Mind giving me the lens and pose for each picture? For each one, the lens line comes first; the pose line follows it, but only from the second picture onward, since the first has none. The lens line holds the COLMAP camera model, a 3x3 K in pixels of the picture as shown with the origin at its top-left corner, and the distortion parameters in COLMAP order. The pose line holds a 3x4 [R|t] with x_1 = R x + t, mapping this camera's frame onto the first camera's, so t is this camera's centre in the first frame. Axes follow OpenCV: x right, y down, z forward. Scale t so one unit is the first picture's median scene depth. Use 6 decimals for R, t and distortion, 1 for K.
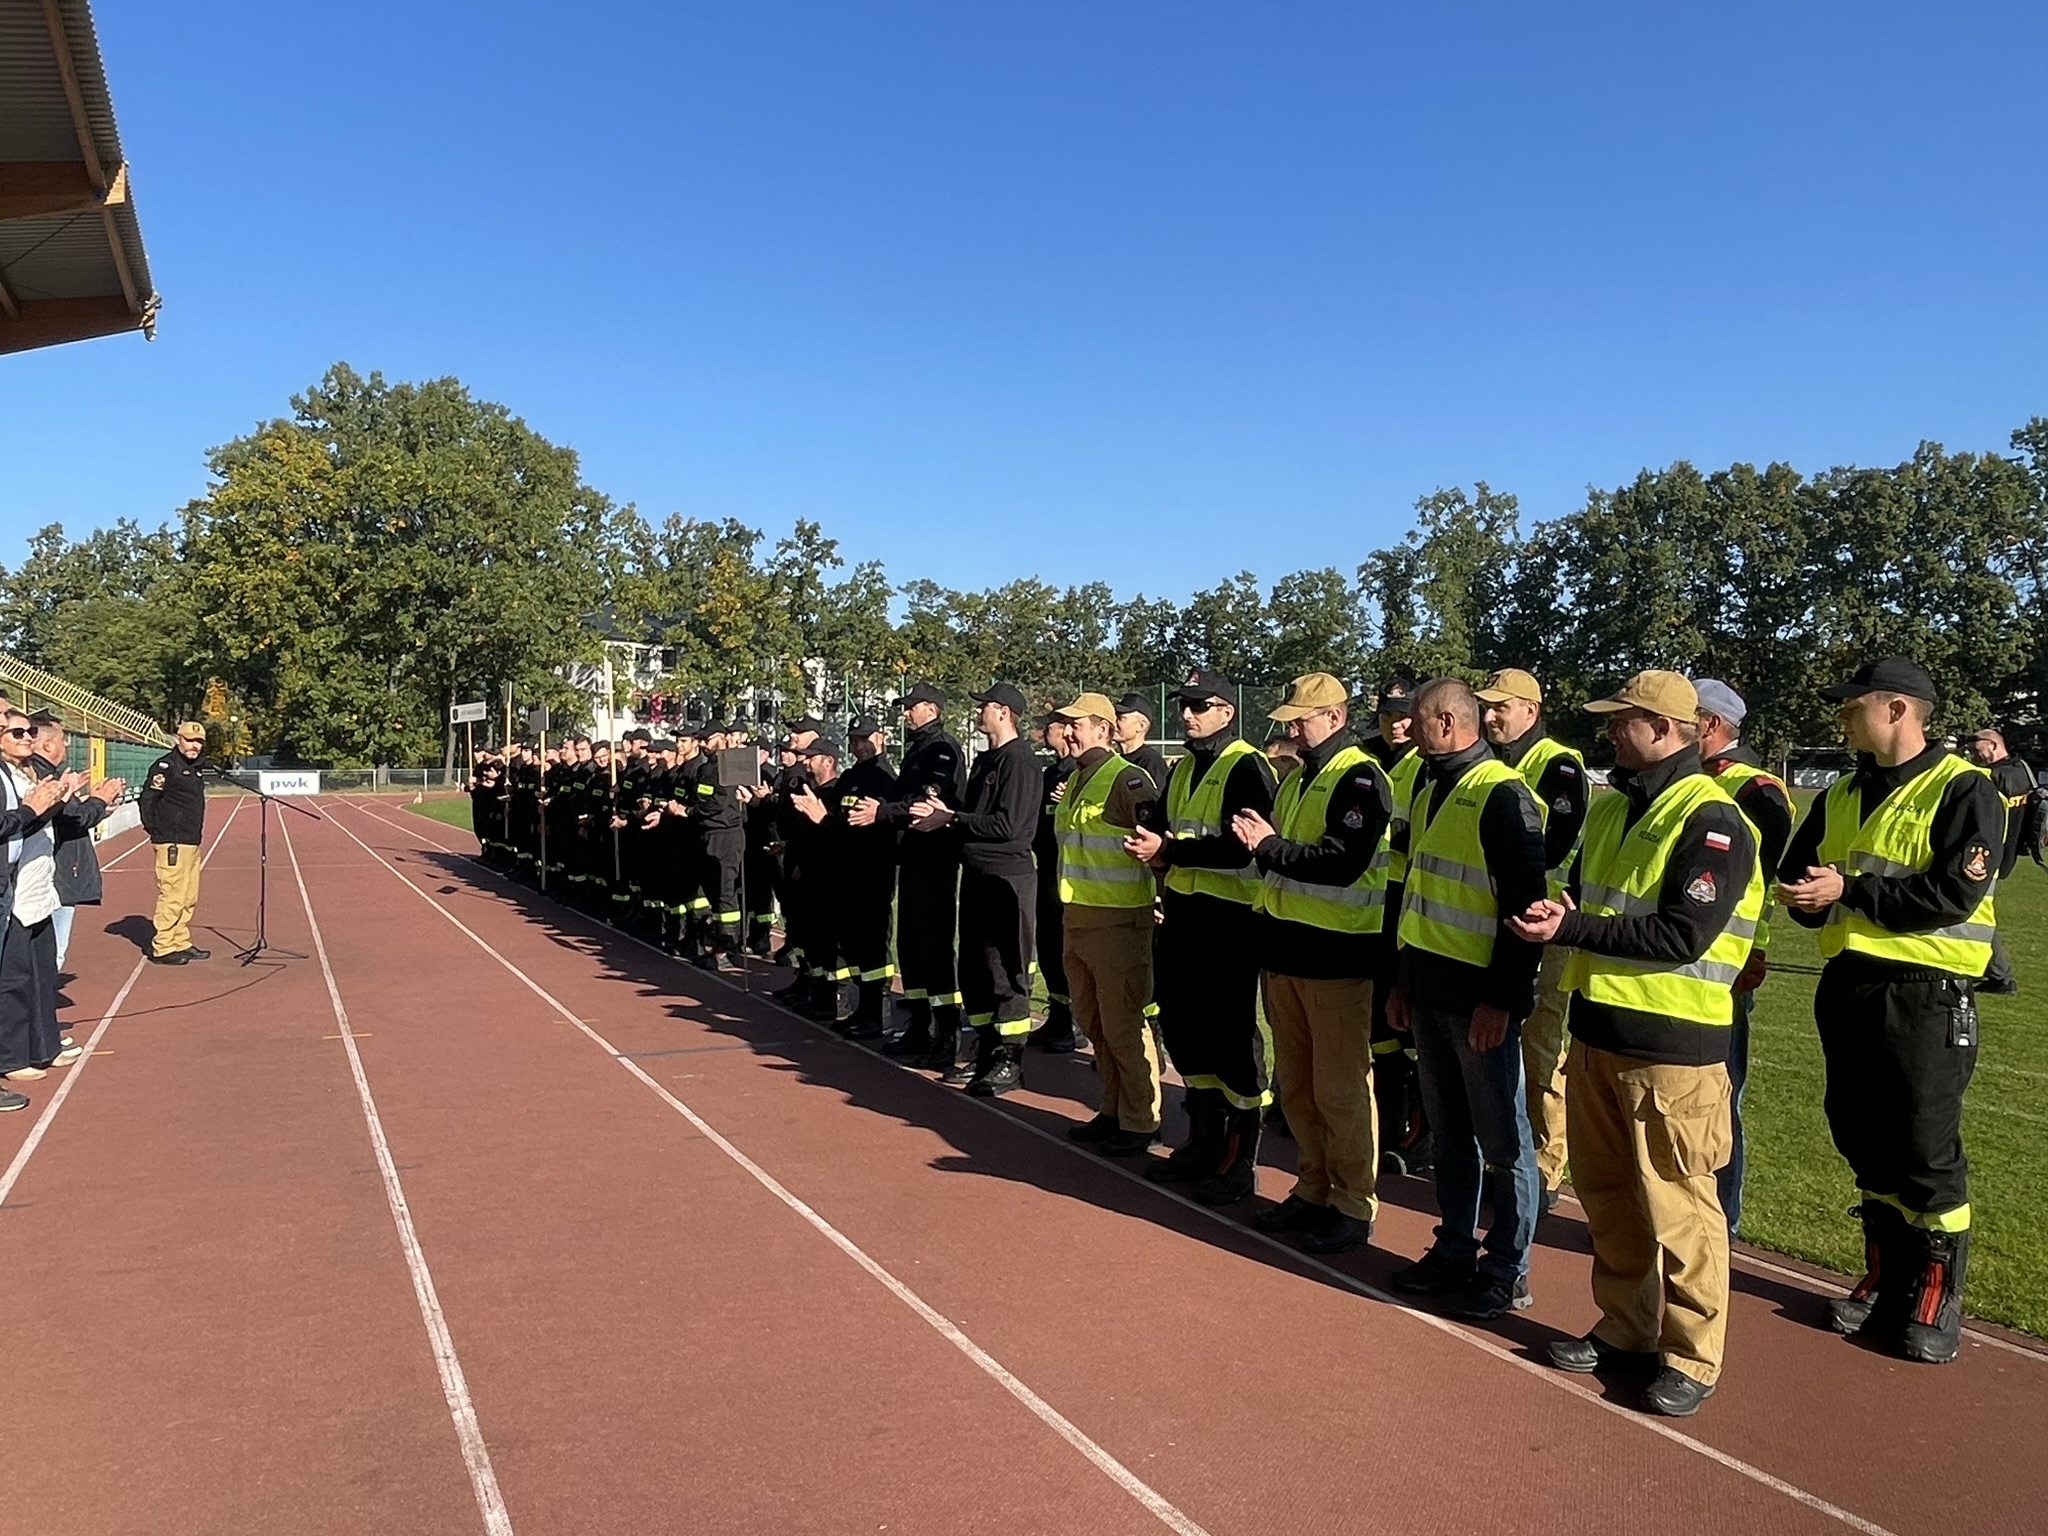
lens RADIAL K [[1544.1, 0, 1024.0], [0, 1544.1, 768.0], [0, 0, 1]] dist [0.006345, -0.010435]
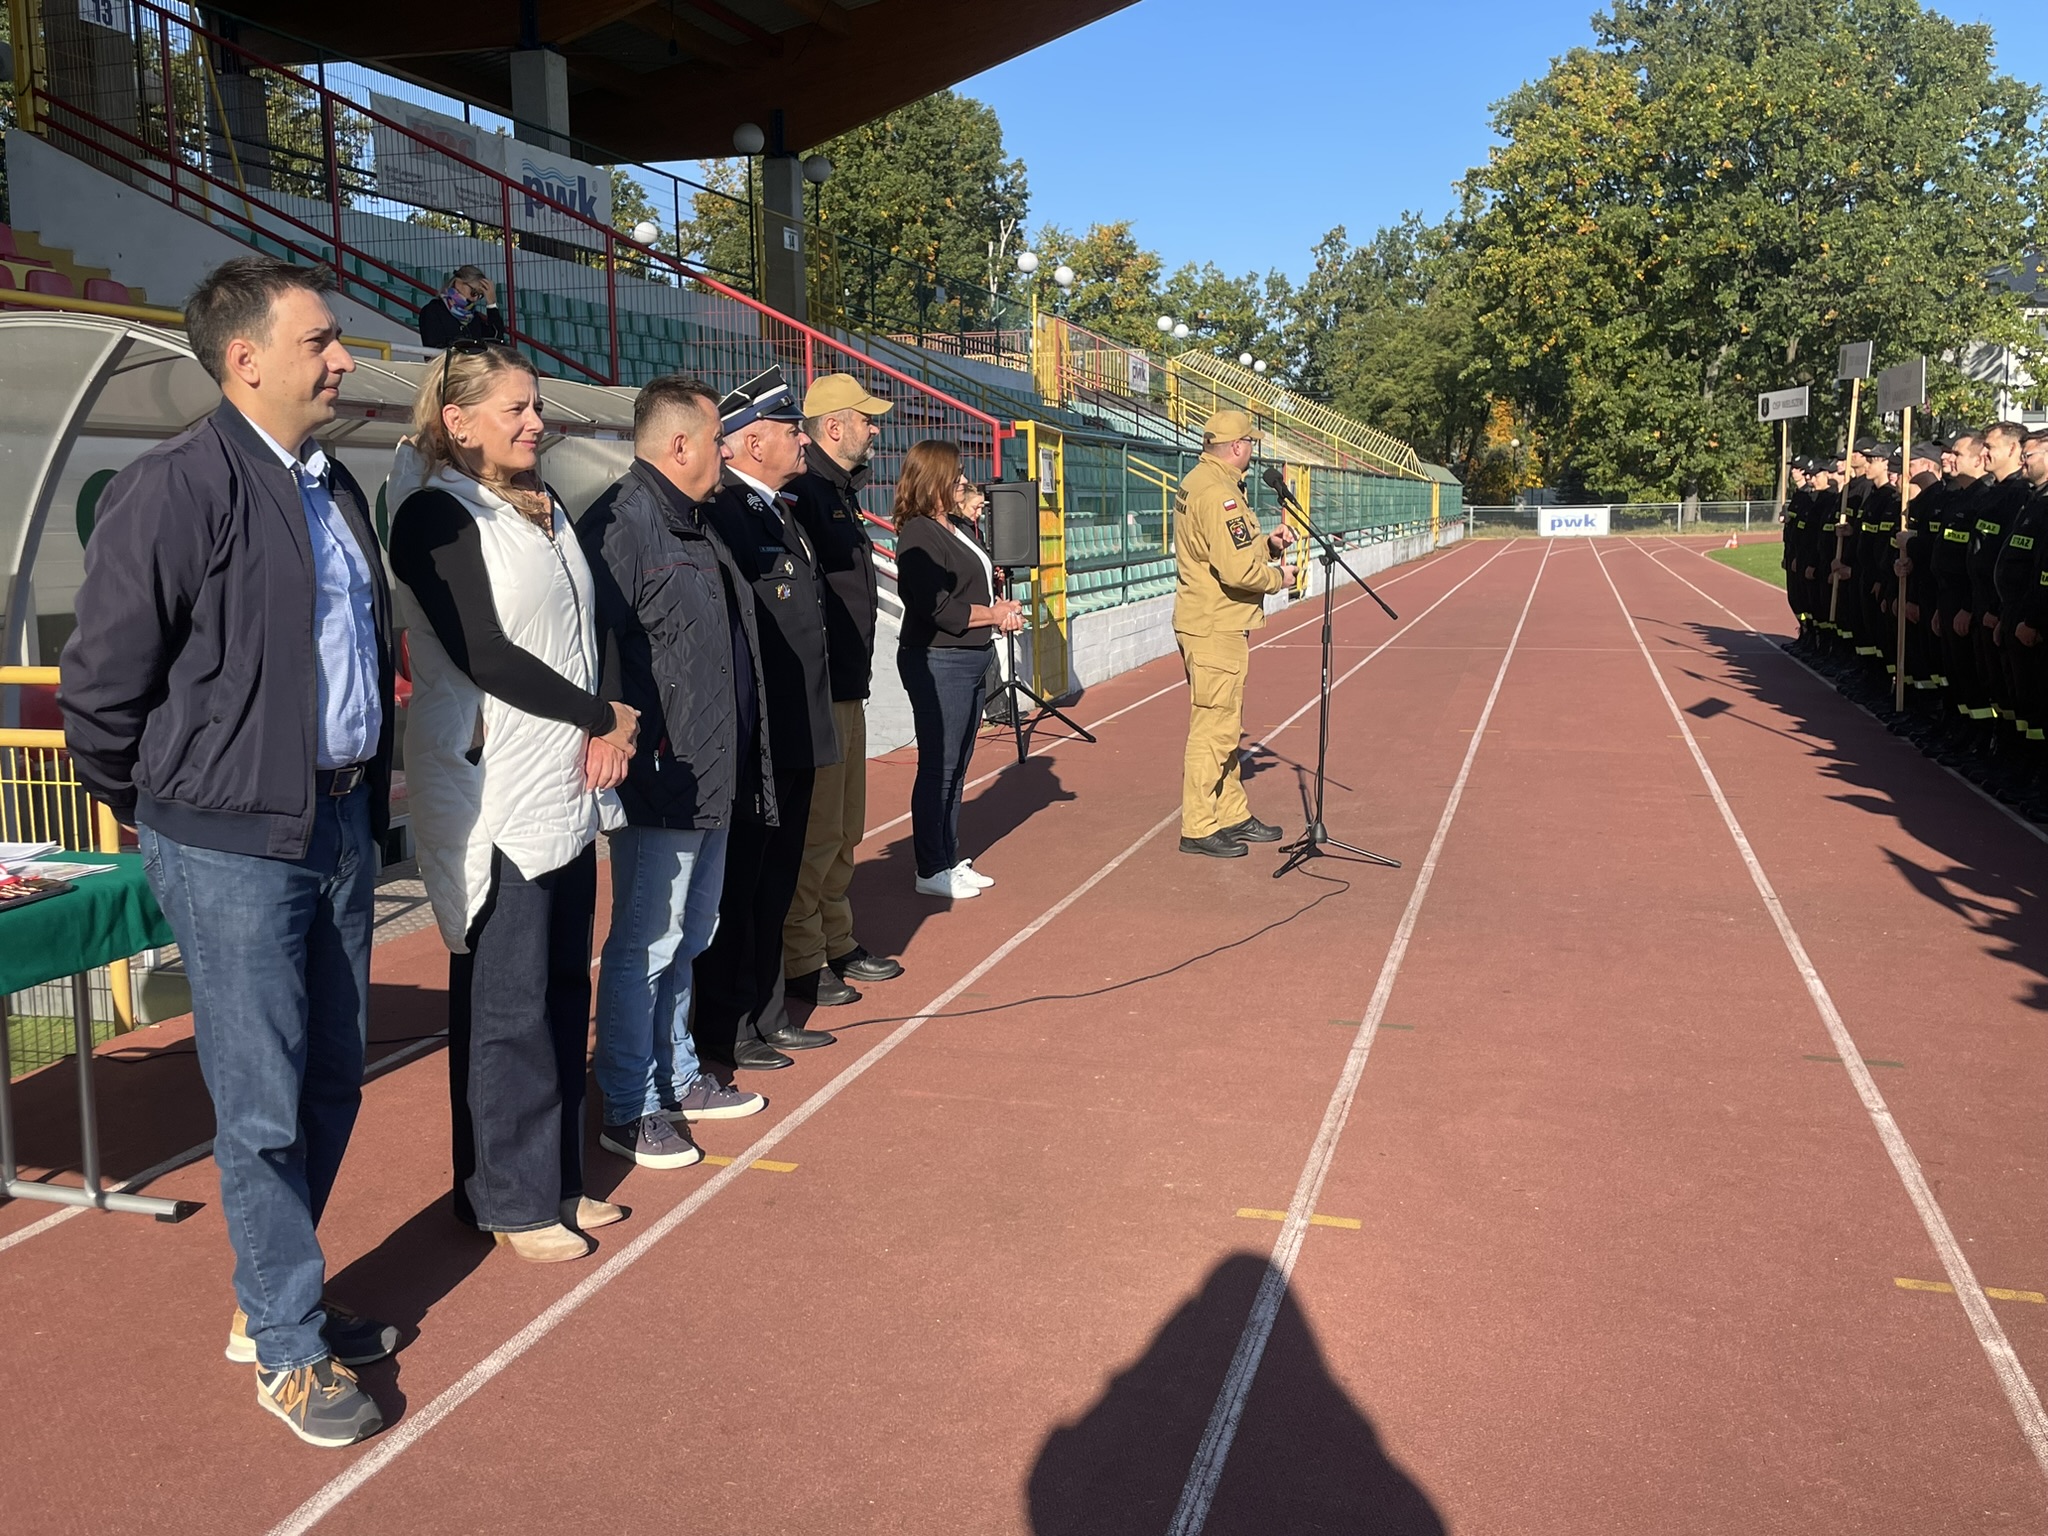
lens RADIAL K [[1898.1, 0, 959.3], [0, 1898.1, 759.3], [0, 0, 1]] dist [0.042037, -0.067879]
pose [[0.722245, 0.078320, -0.687189, -0.018812], [0.014648, 0.991613, 0.128412, 0.000325], [0.691482, -0.102810, 0.715040, 0.063370]]
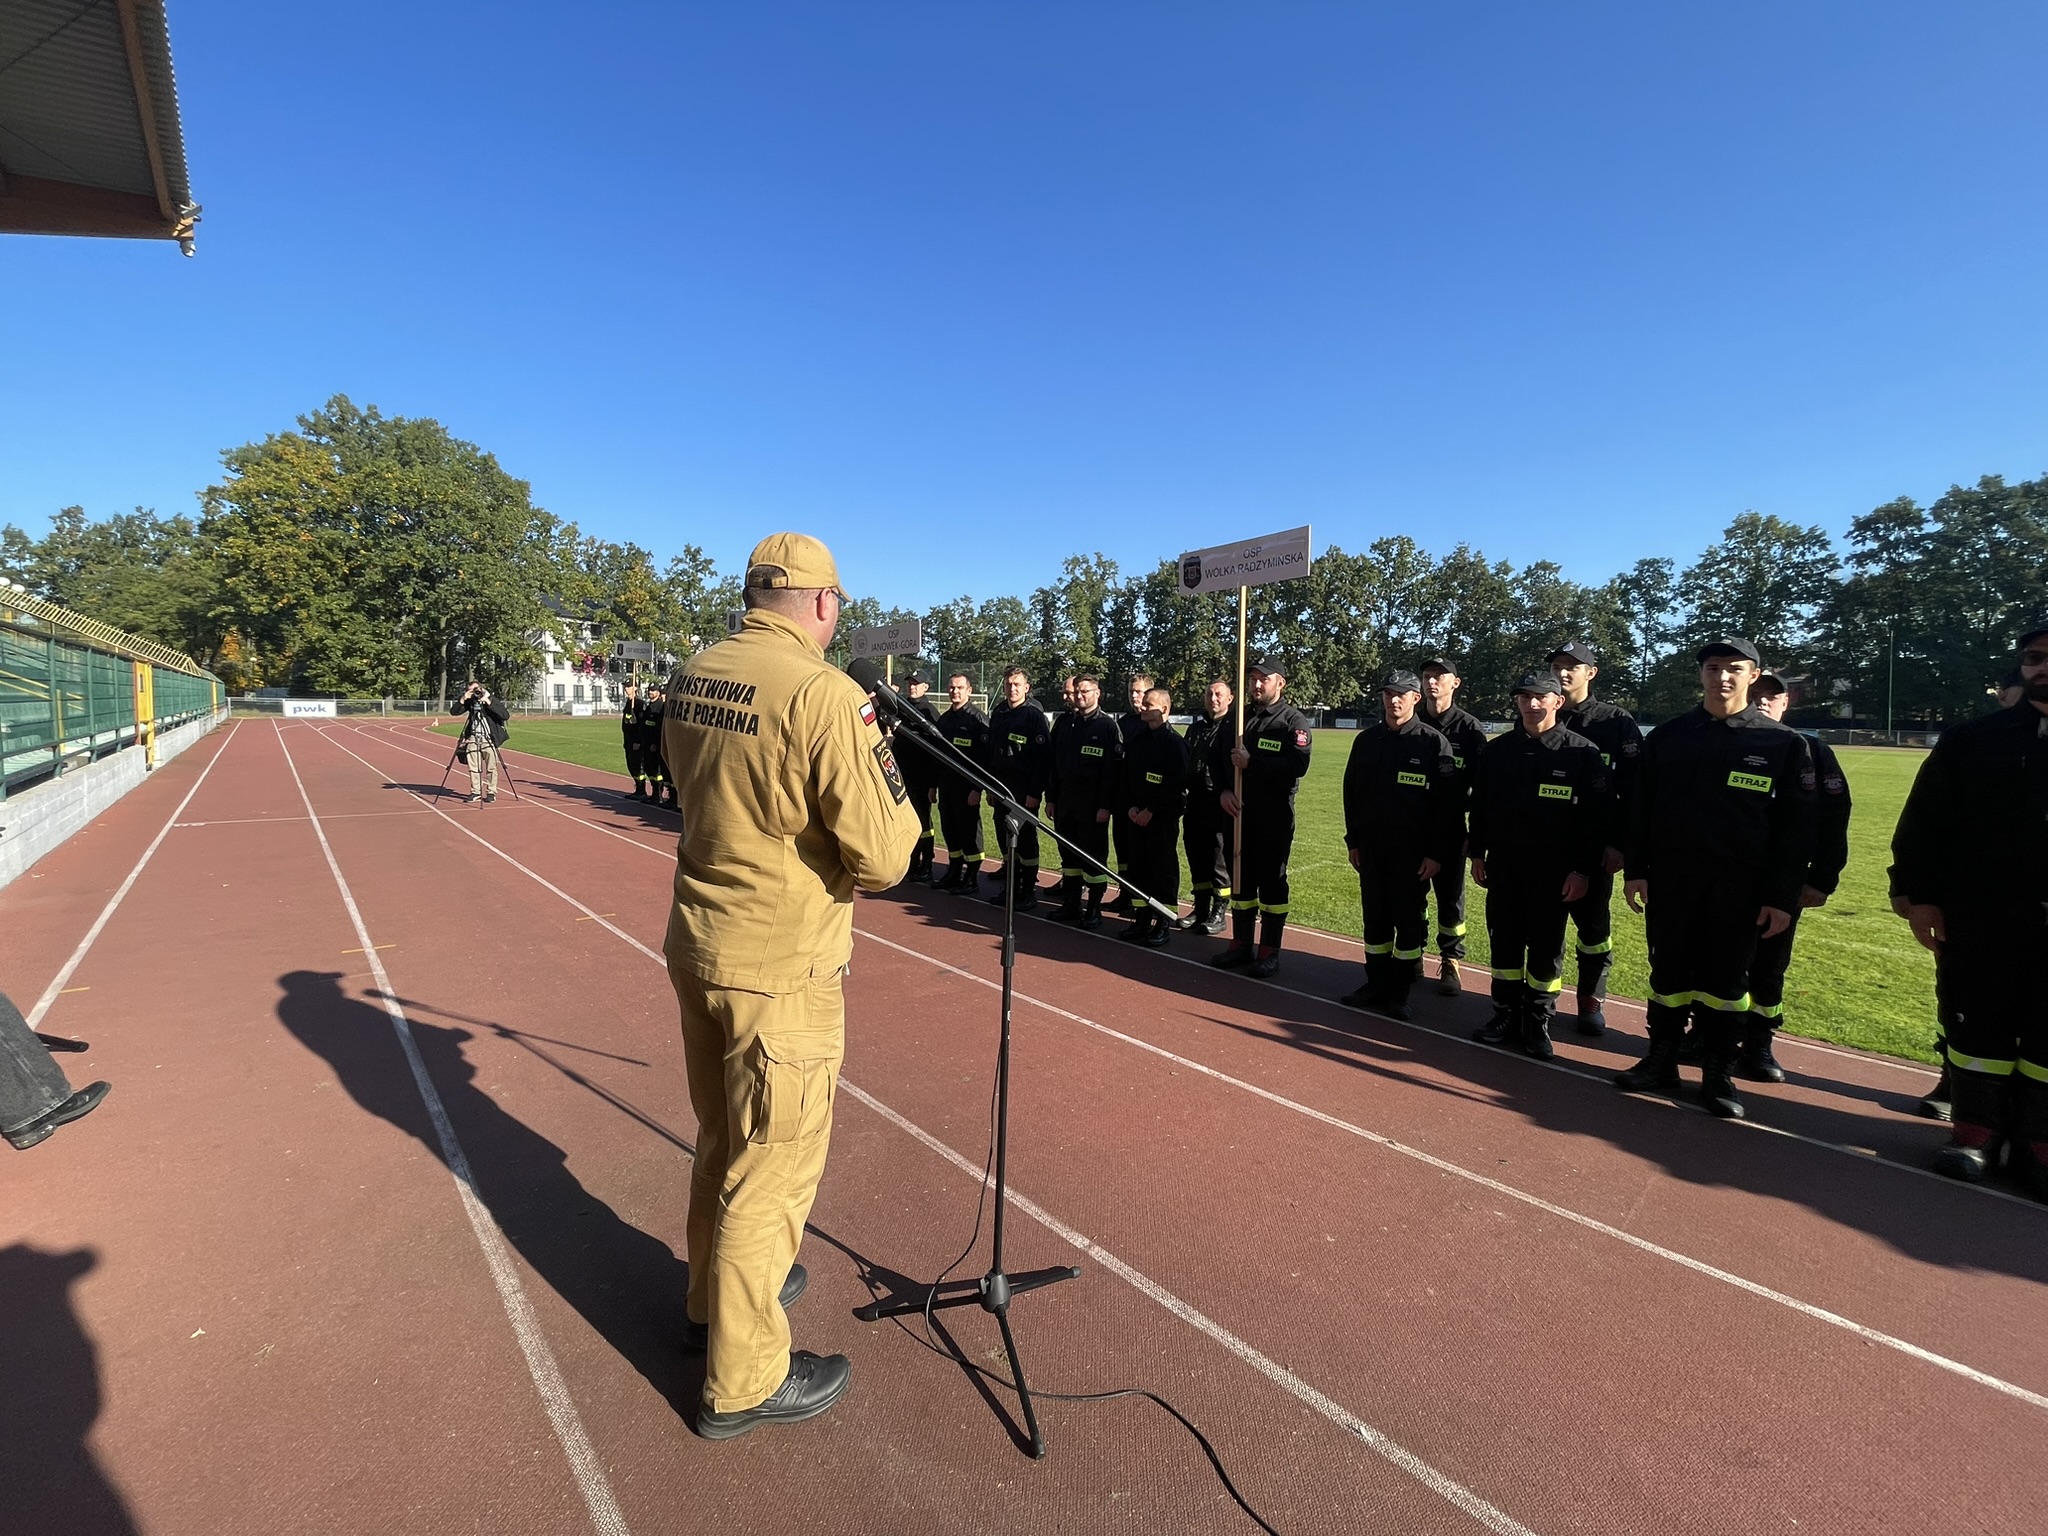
lens RADIAL K [[832.3, 0, 1024.0], [0, 832.3, 768.0], [0, 0, 1]] dist [-0.002410, 0.000037]
pose [[0.959533, 0.000461, 0.281597, -0.077099], [-0.020386, 0.997489, 0.067830, -0.000328], [-0.280858, -0.070825, 0.957132, 0.122567]]
